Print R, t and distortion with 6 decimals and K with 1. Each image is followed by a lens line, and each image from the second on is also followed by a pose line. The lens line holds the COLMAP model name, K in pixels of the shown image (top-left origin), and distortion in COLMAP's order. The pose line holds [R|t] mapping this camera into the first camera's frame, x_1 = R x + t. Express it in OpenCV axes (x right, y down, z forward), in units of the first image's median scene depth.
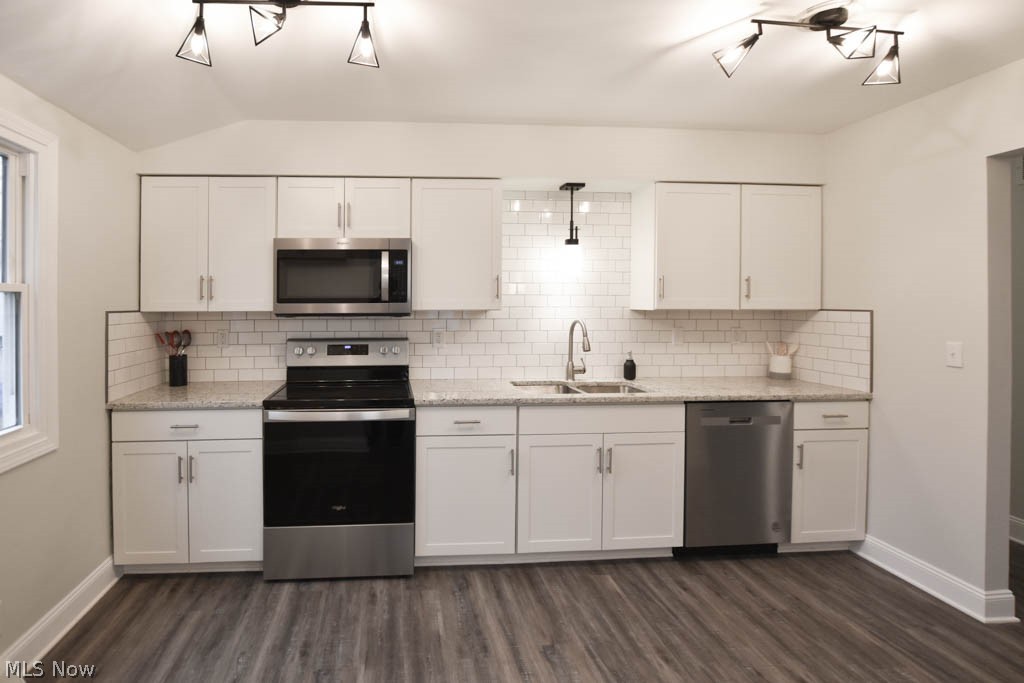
lens RADIAL K [[493.6, 0, 416.7], [0, 493.6, 302.4], [0, 0, 1]] dist [-0.021353, 0.000297]
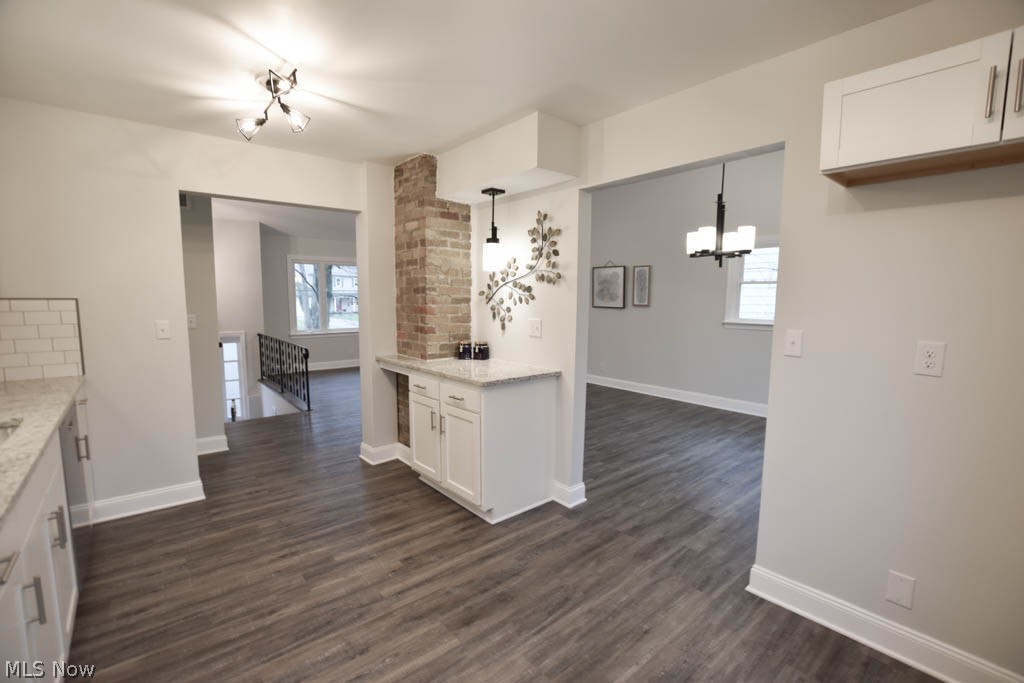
lens RADIAL K [[455.0, 0, 512.0], [0, 455.0, 341.5], [0, 0, 1]] dist [-0.021326, 0.000003]
pose [[-0.600050, -0.079290, 0.796023, -0.453226], [-0.004081, 0.995366, 0.096069, 0.013227], [-0.799952, 0.054398, -0.597593, 0.882571]]
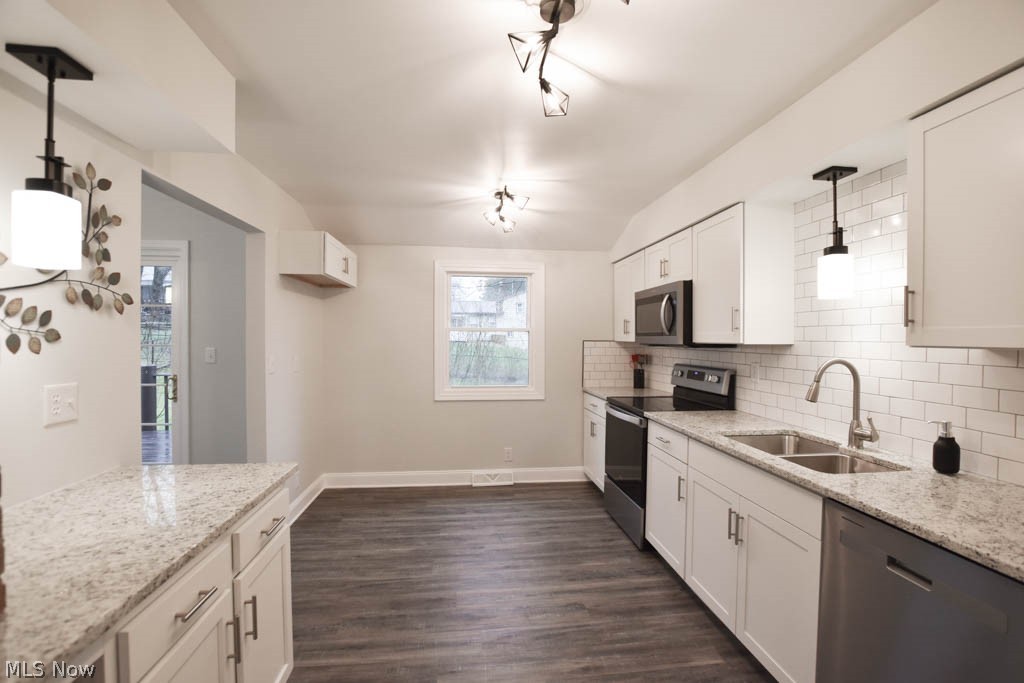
lens RADIAL K [[455.0, 0, 512.0], [0, 455.0, 341.5], [0, 0, 1]] dist [-0.021326, 0.000003]
pose [[0.053676, 0.008746, -0.998520, 1.146706], [-0.006569, 0.999943, 0.008406, 0.008776], [0.998537, 0.006108, 0.053730, 0.603538]]
